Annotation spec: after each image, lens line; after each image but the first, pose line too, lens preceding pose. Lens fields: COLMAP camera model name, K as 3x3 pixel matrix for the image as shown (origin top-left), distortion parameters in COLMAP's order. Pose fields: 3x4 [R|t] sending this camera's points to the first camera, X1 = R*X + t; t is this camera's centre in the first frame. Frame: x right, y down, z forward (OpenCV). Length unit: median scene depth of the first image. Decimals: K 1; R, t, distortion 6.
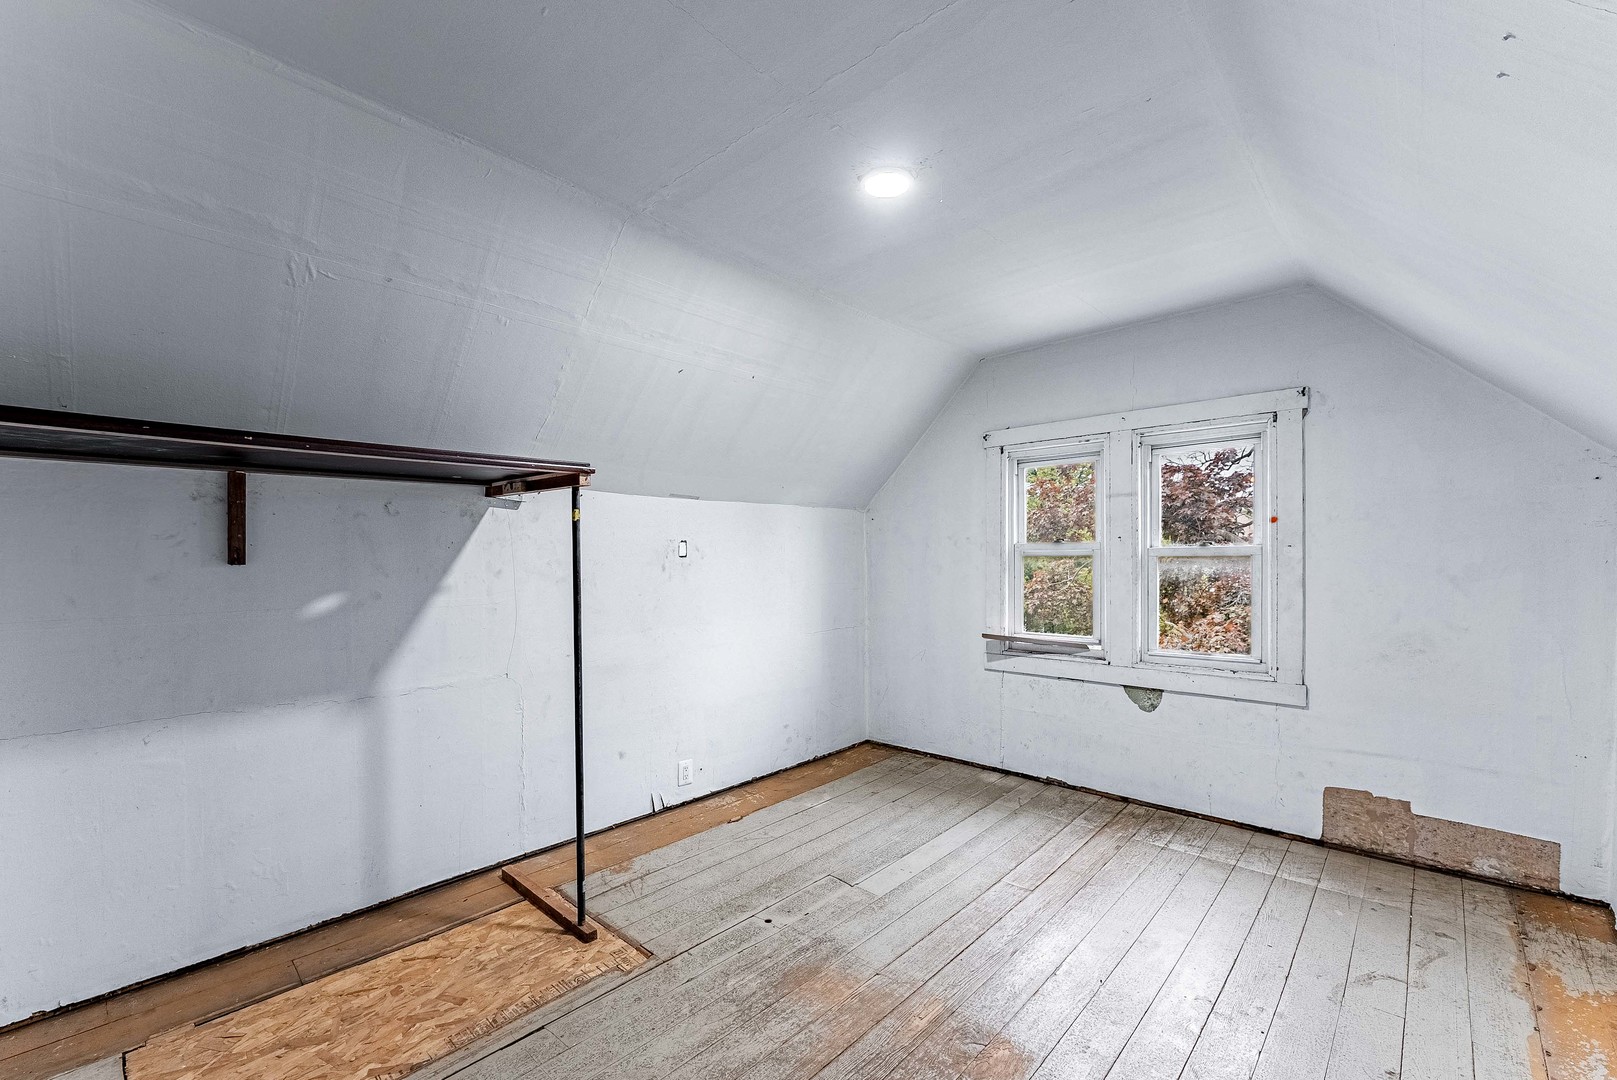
lens RADIAL K [[684.8, 0, 808.3], [0, 684.8, 550.7], [0, 0, 1]] dist [0.008911, -0.002212]
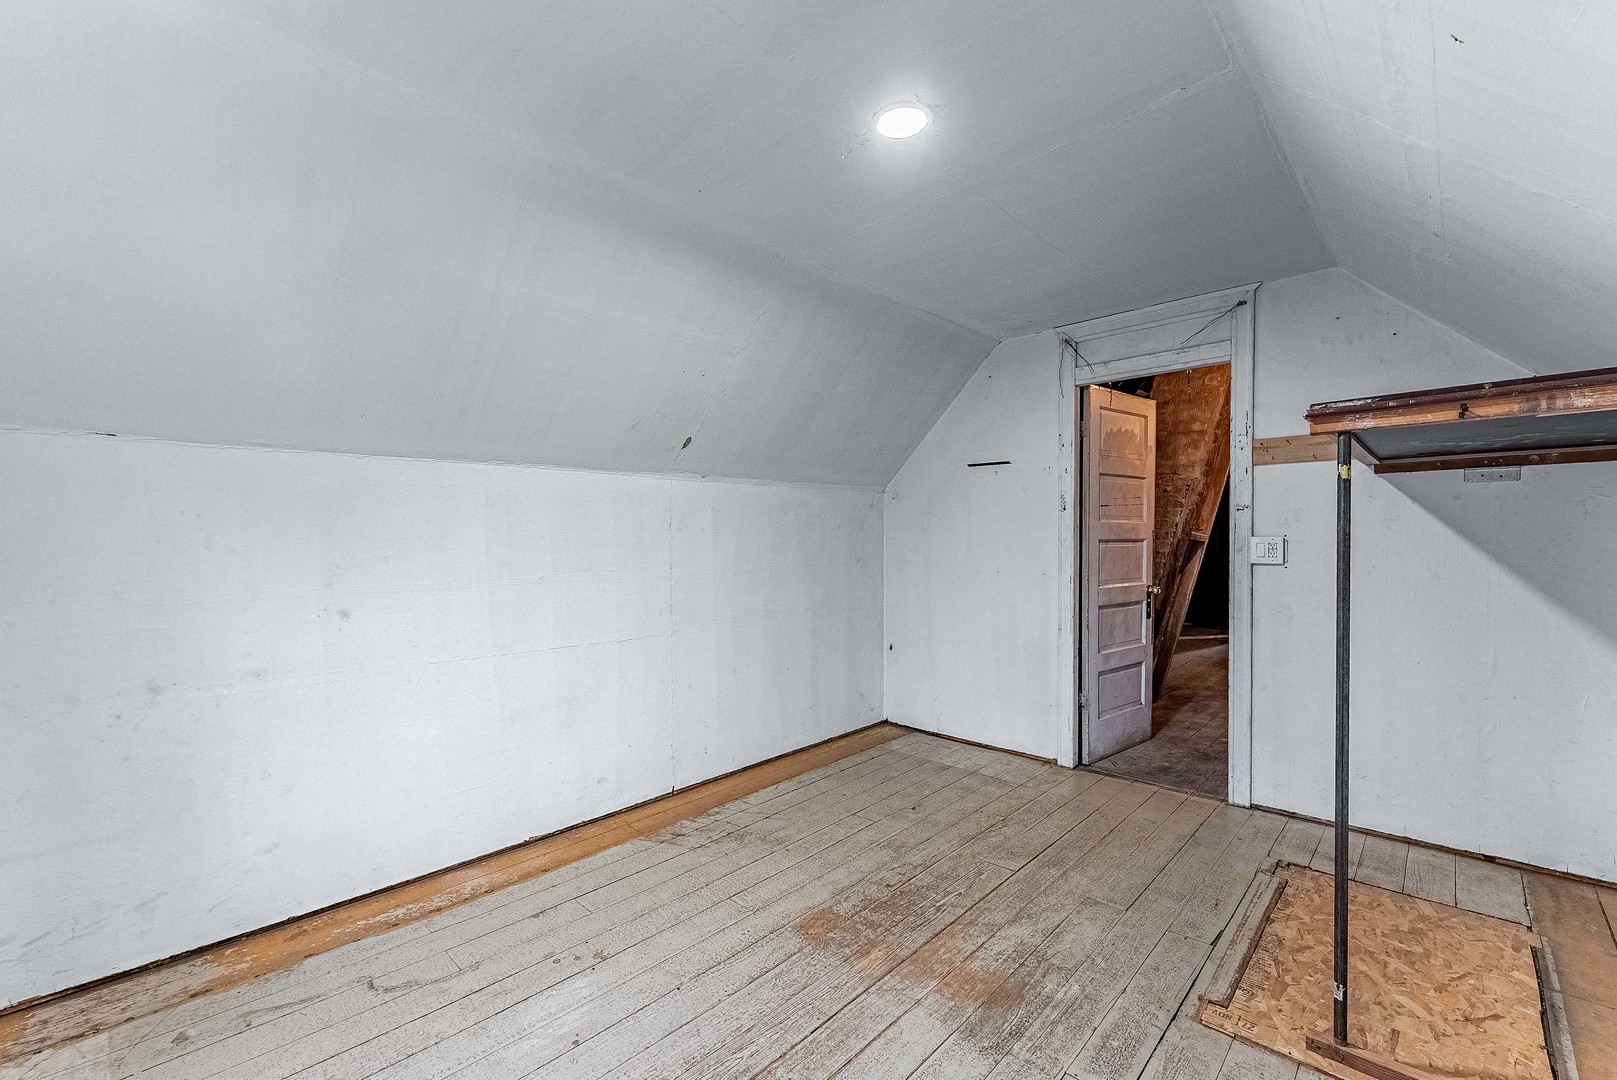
lens RADIAL K [[684.8, 0, 808.2], [0, 684.8, 545.3], [0, 0, 1]] dist [0.008911, -0.002212]
pose [[-0.999700, 0.015354, 0.019098, 0.237307], [0.015414, 0.999877, 0.002971, 0.022469], [-0.019050, 0.003264, -0.999813, 2.062104]]
